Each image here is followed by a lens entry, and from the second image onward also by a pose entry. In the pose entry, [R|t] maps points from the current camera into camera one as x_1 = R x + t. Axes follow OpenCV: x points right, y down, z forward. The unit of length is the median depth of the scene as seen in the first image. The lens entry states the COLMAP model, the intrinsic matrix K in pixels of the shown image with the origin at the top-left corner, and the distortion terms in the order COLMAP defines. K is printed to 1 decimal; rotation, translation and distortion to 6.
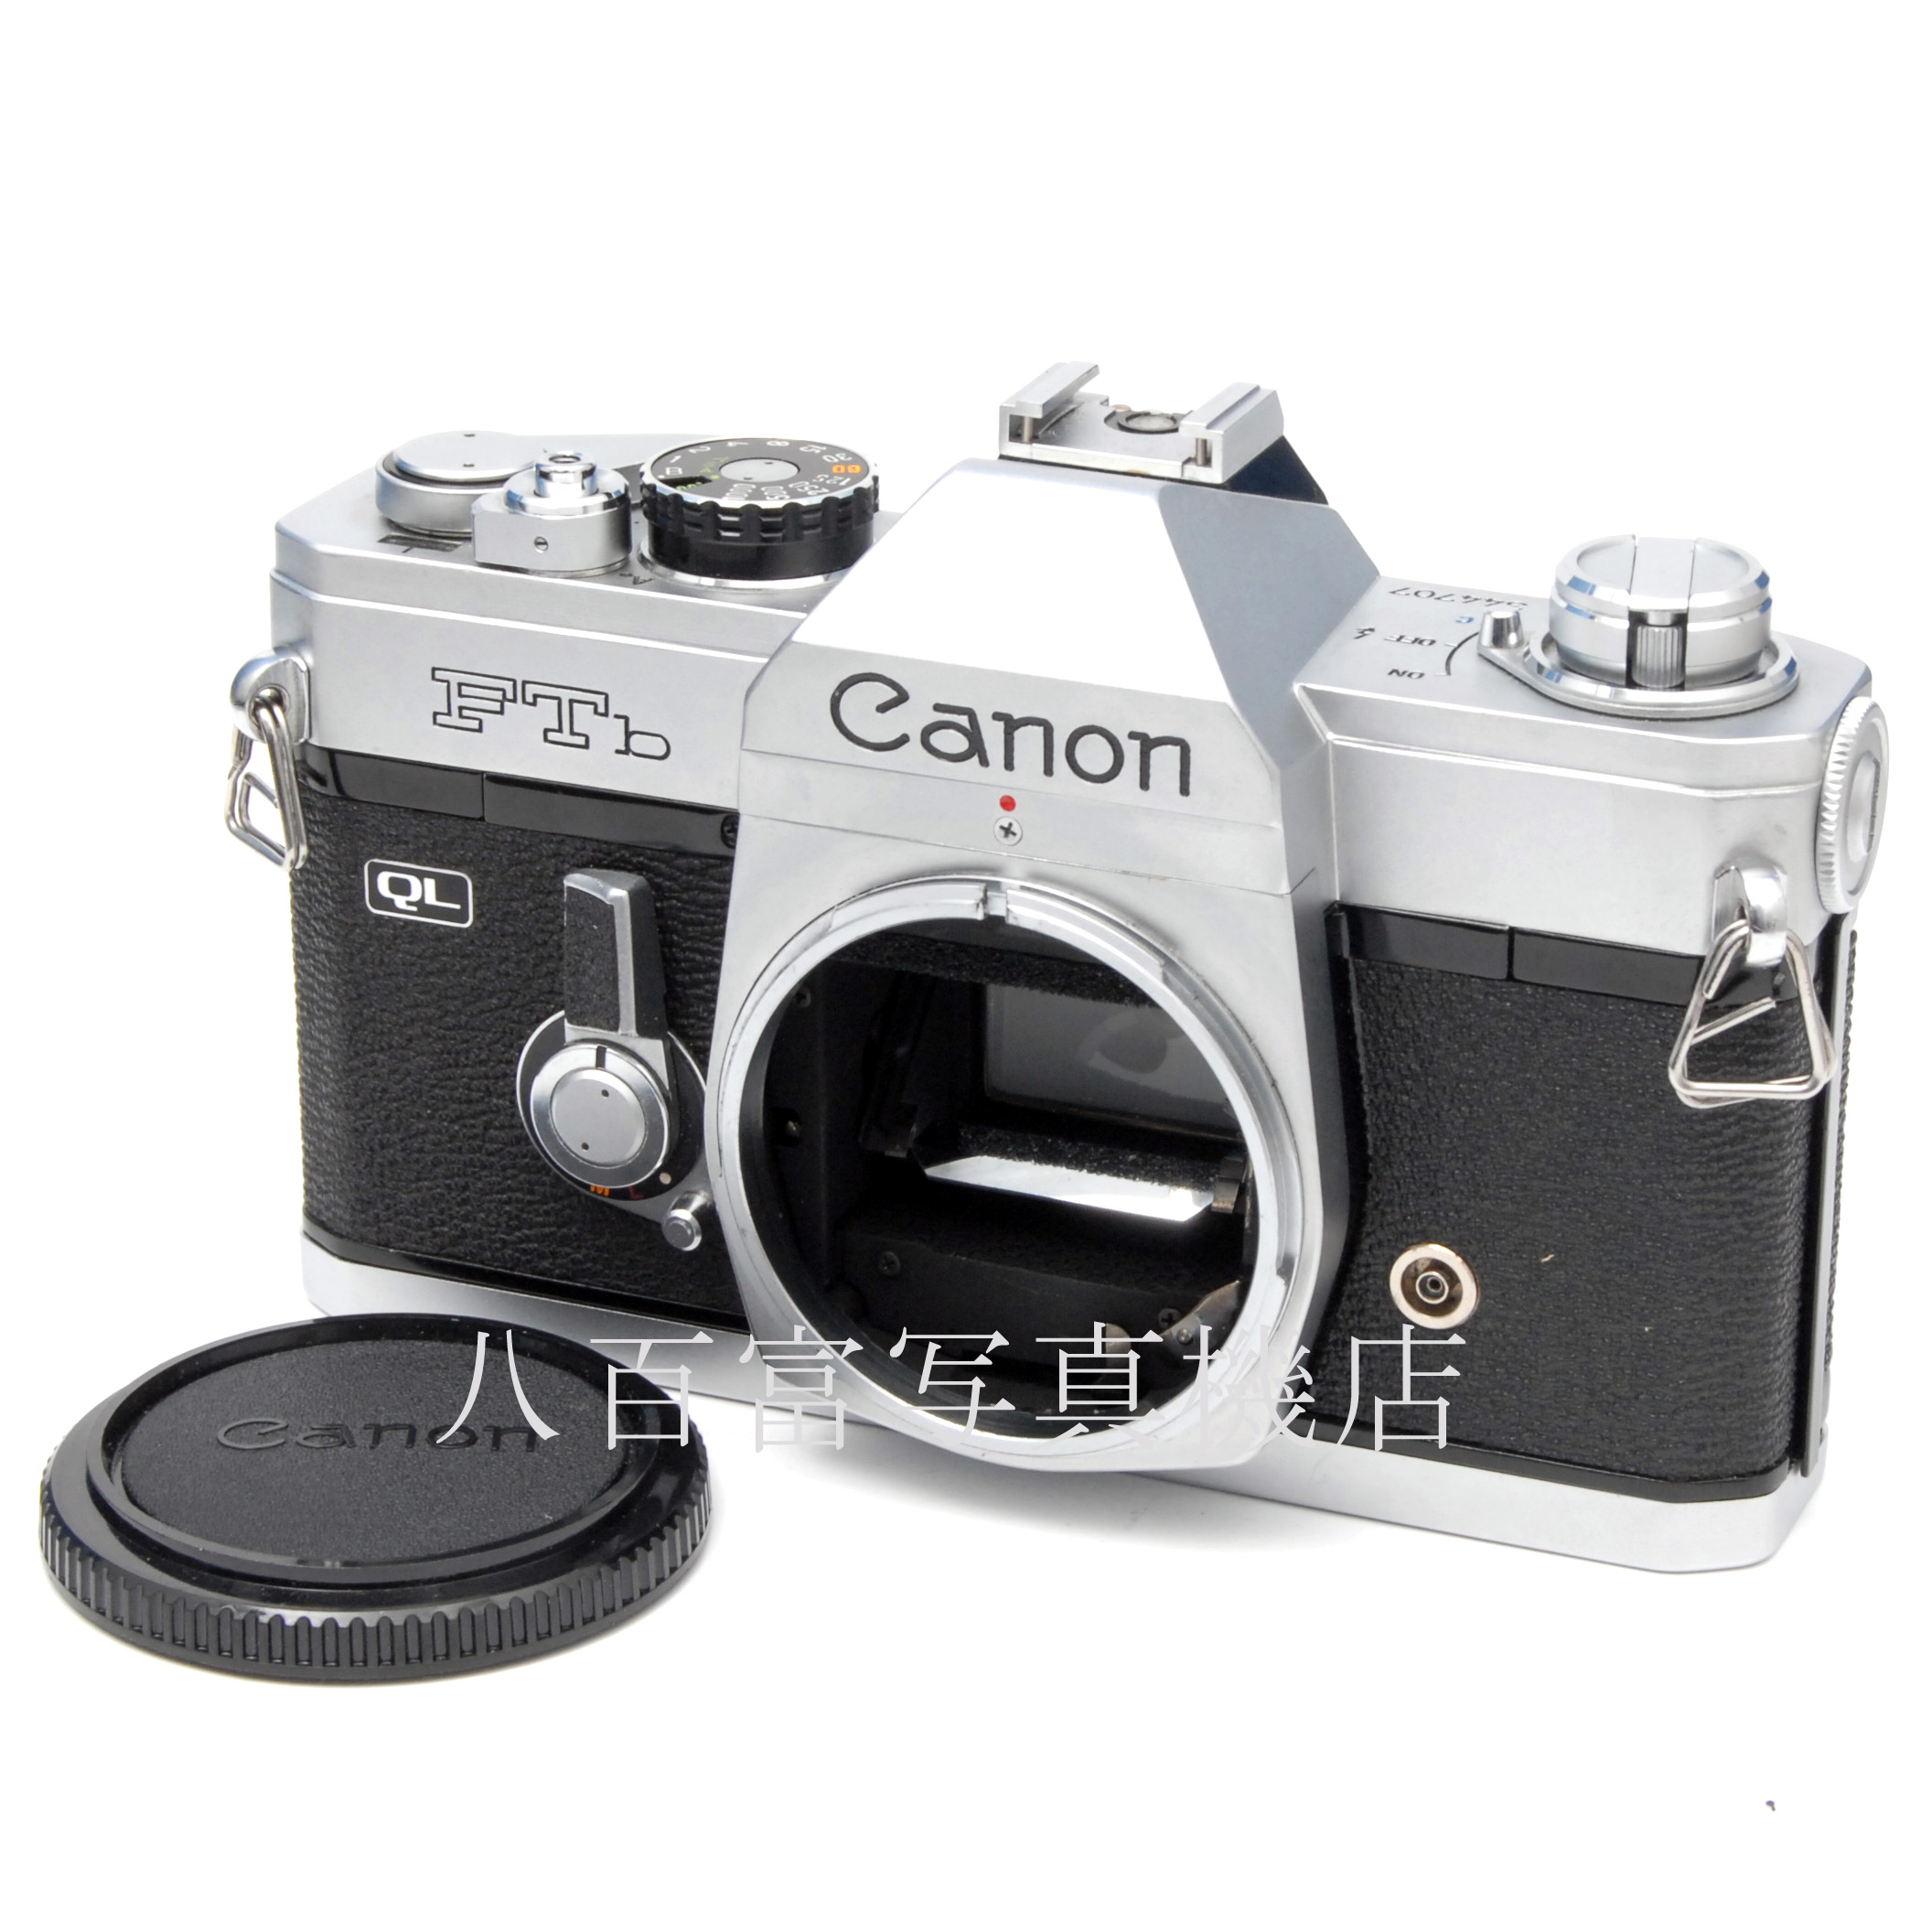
lens RADIAL K [[6031.6, 0, 966.0], [0, 6031.6, 966.0], [0, 0, 1]] dist [0.031439, 0.384989]
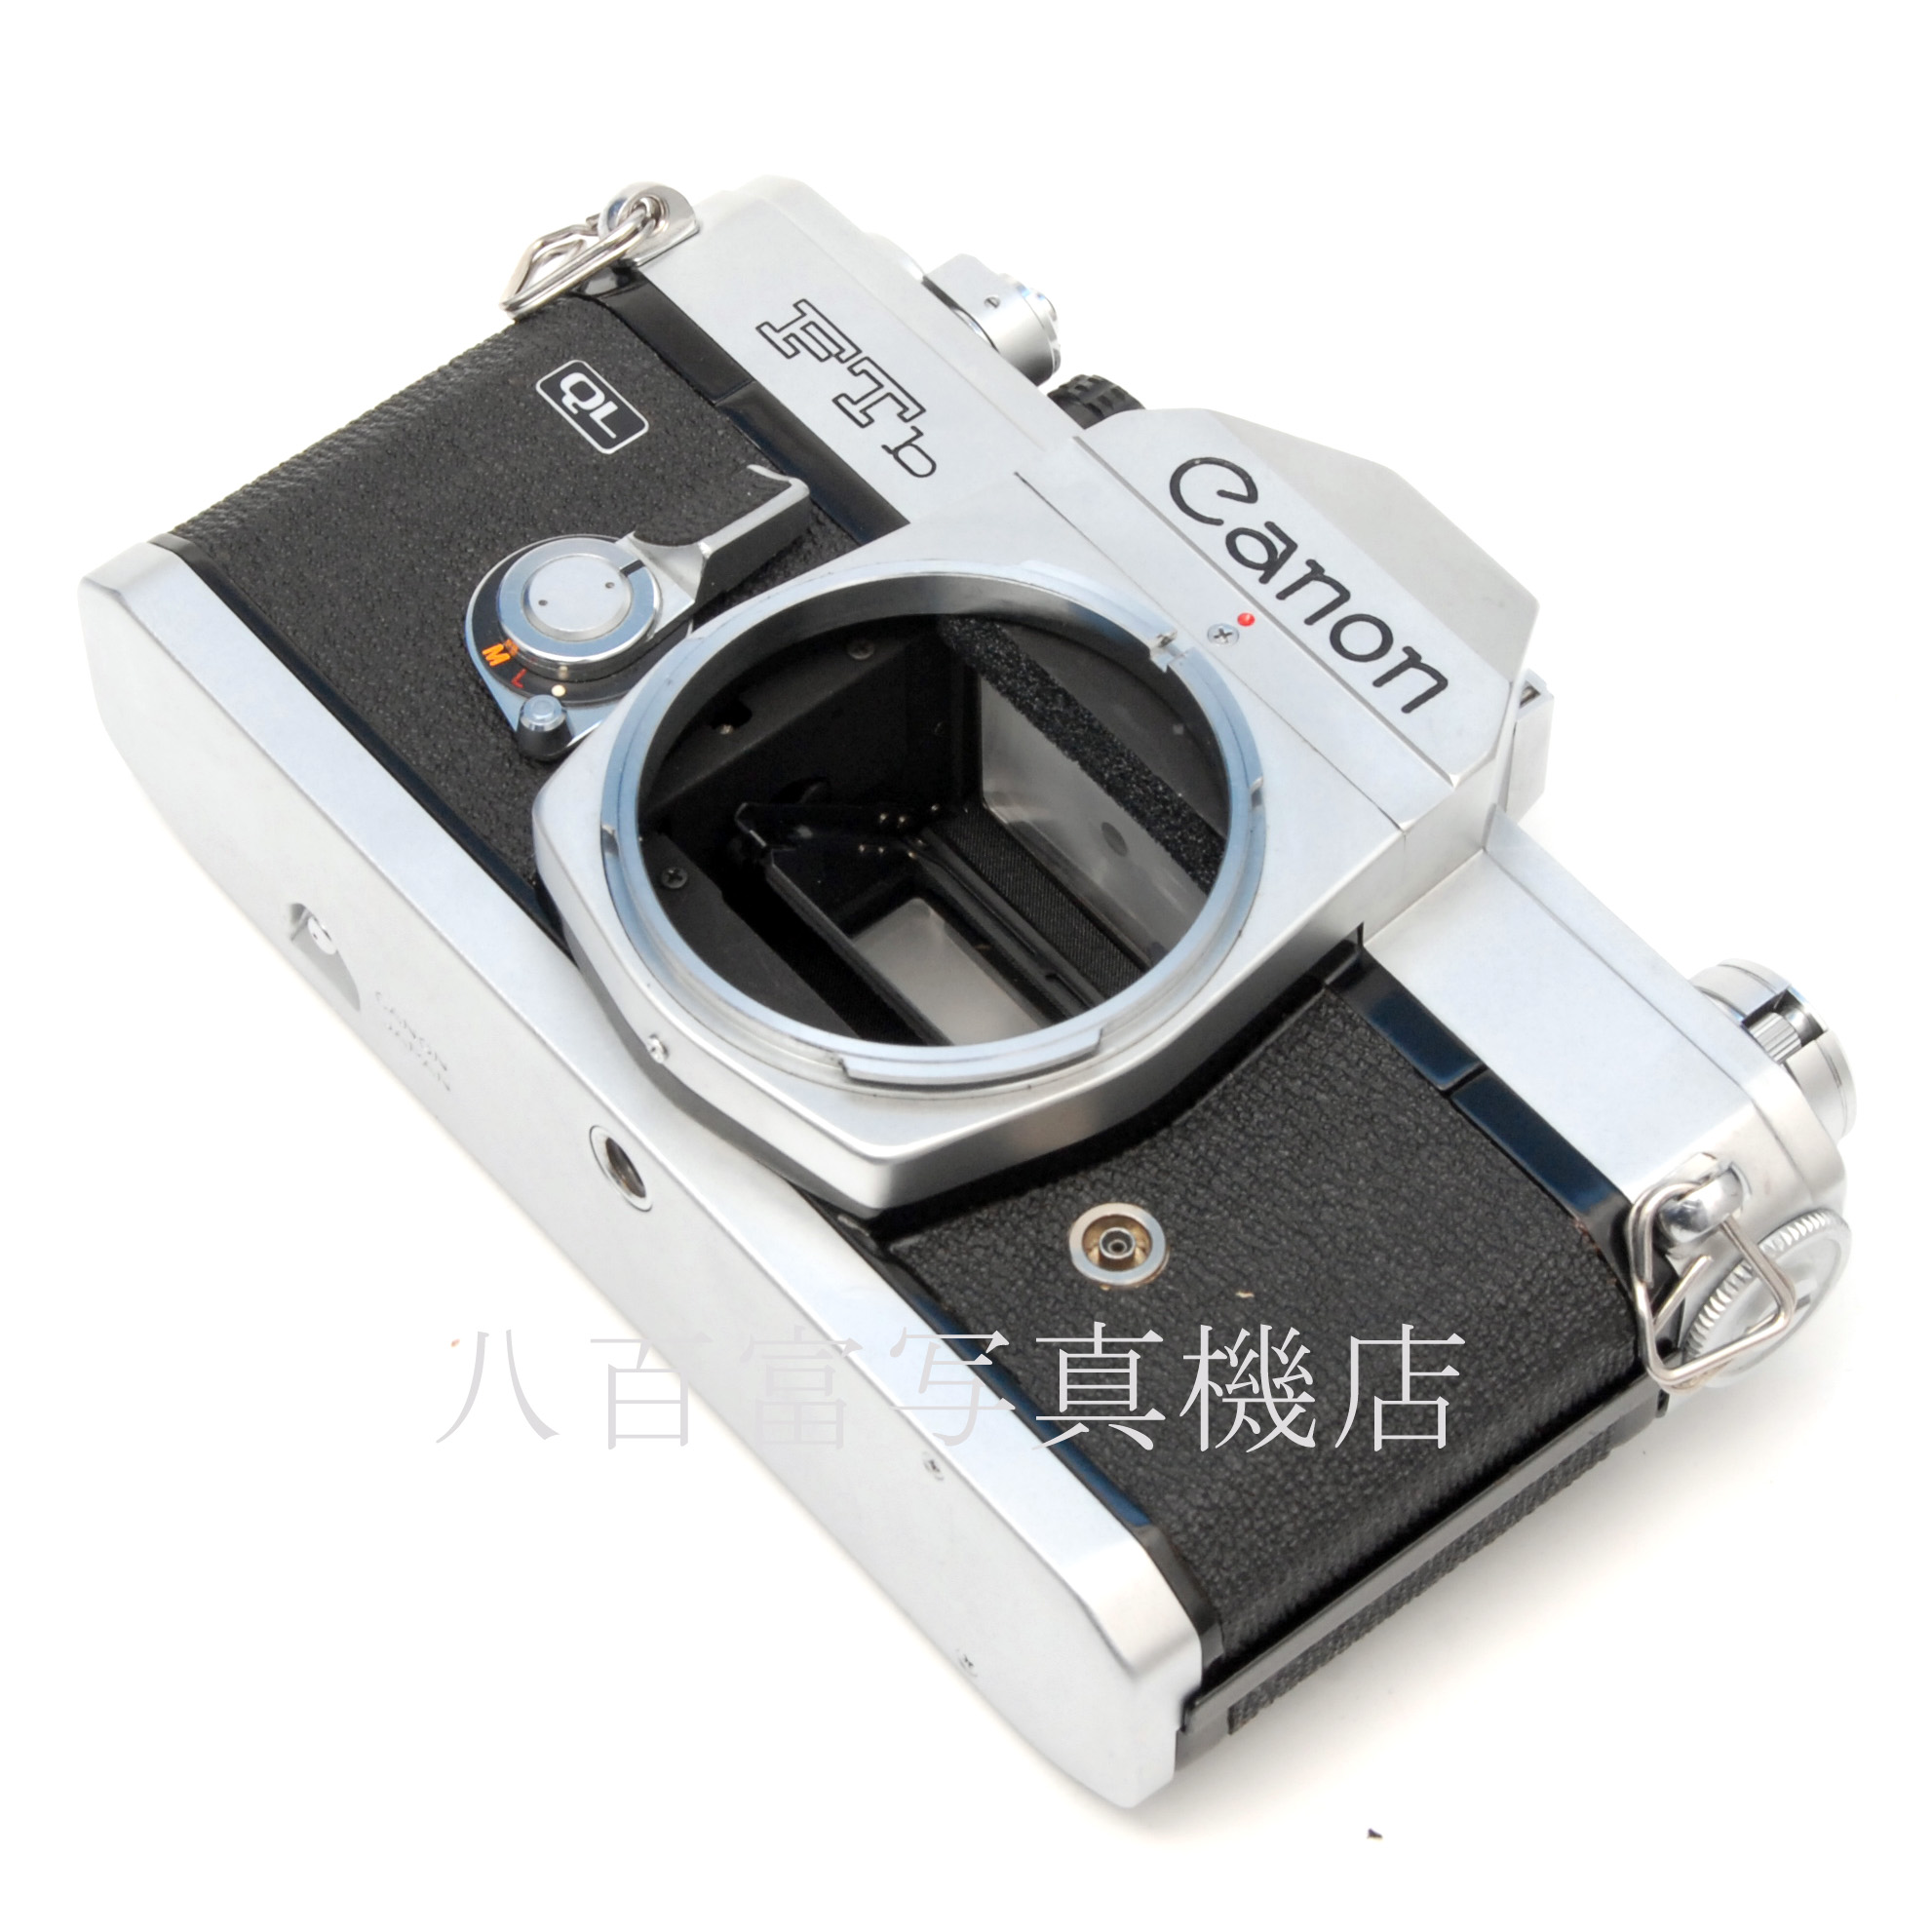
lens RADIAL K [[6031.6, 0, 966.0], [0, 6031.6, 966.0], [0, 0, 1]] dist [0.031439, 0.384989]
pose [[0.591659, 0.799515, -0.103517, 0.122169], [-0.625411, 0.374162, -0.684737, 0.671538], [-0.508725, 0.469871, 0.721401, 0.314355]]
